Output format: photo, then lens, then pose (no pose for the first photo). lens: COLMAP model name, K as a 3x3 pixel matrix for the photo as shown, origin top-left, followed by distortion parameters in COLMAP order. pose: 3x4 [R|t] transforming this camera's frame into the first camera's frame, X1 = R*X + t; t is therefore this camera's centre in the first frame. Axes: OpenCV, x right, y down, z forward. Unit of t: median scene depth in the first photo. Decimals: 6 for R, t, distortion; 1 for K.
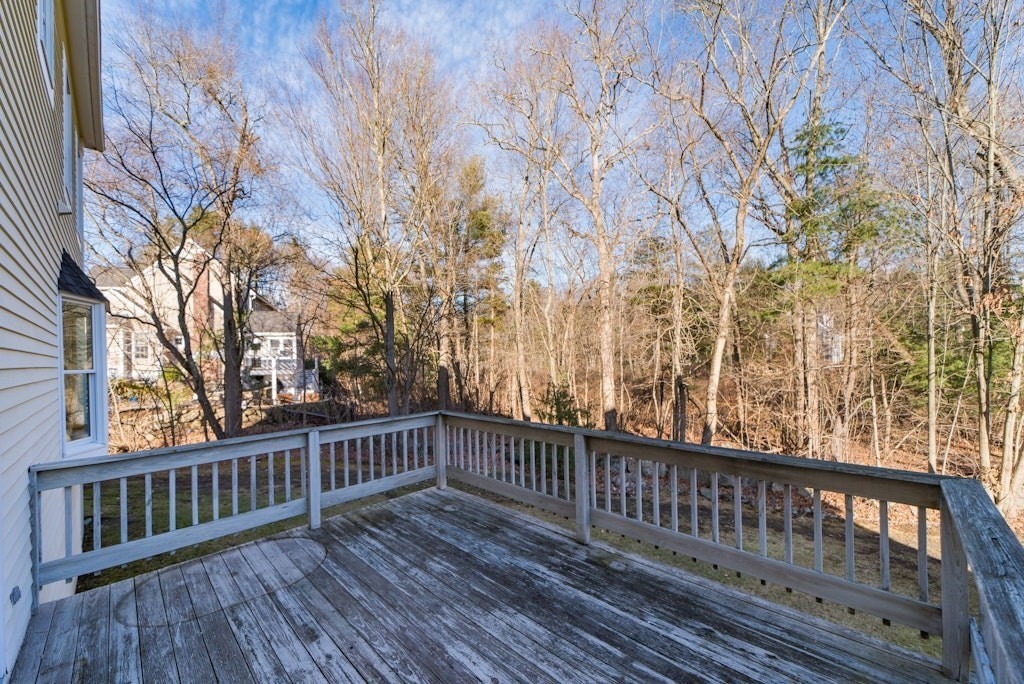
lens RADIAL K [[397.9, 0, 509.0], [0, 397.9, 343.9], [0, 0, 1]] dist [-0.006404, 0.000093]
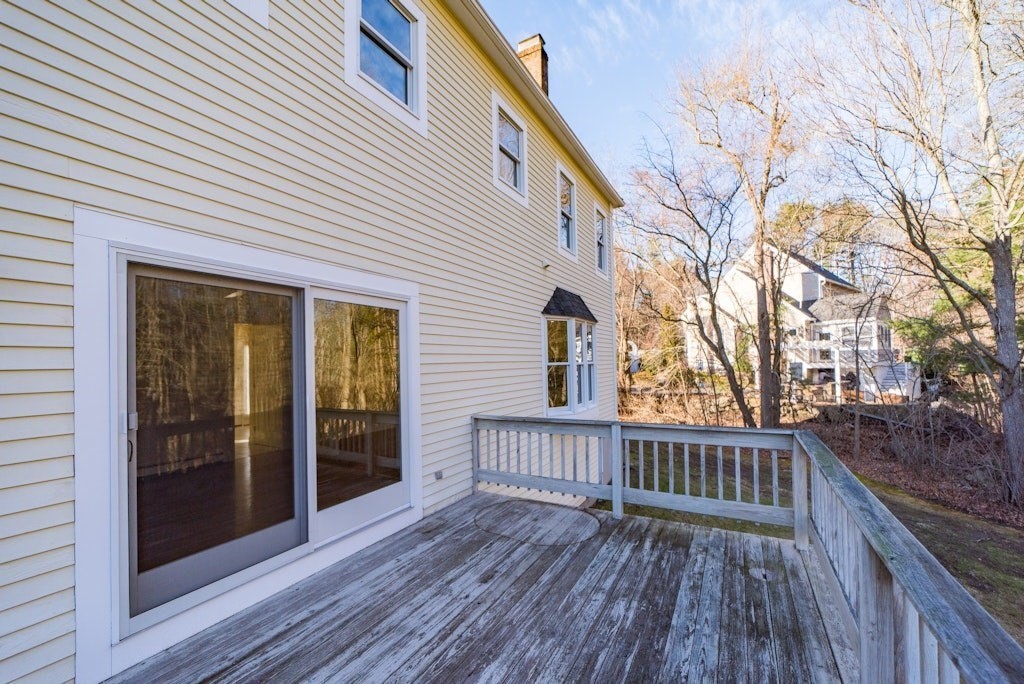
lens RADIAL K [[397.9, 0, 510.5], [0, 397.9, 352.9], [0, 0, 1]] dist [-0.006404, 0.000093]
pose [[0.246086, -0.008814, -0.969208, 0.488464], [0.053596, 0.998552, 0.004528, 0.010460], [0.967765, -0.053060, 0.246202, 0.521979]]
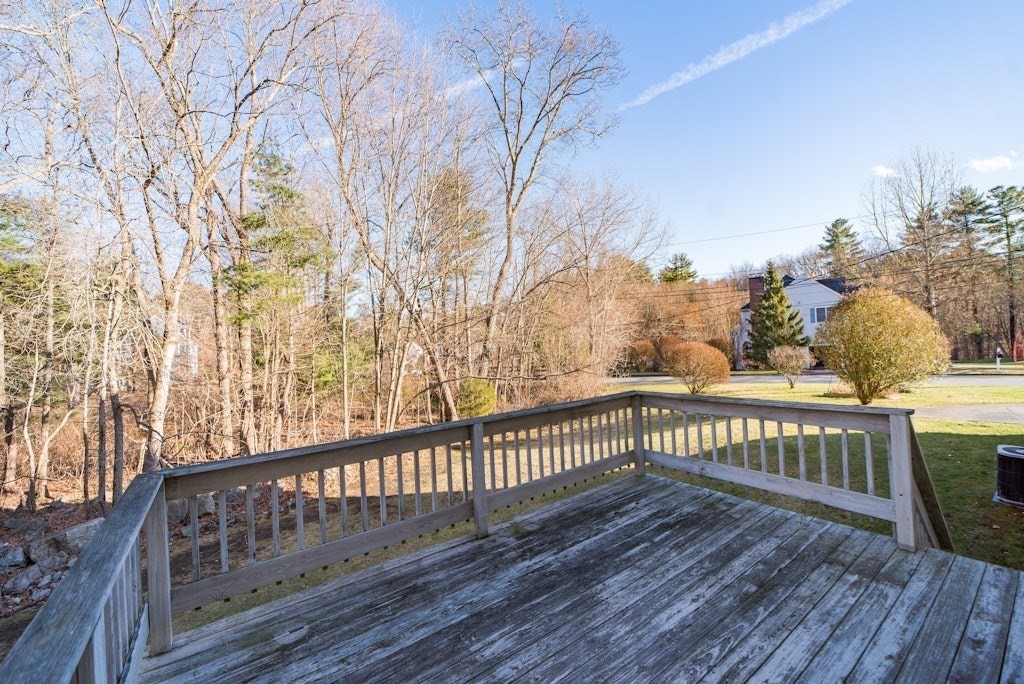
lens RADIAL K [[397.9, 0, 505.1], [0, 397.9, 337.8], [0, 0, 1]] dist [-0.006404, 0.000093]
pose [[0.179448, 0.031919, 0.983250, -0.741540], [0.015203, 0.999264, -0.035214, 0.053131], [-0.983650, 0.021268, 0.178830, 0.740178]]
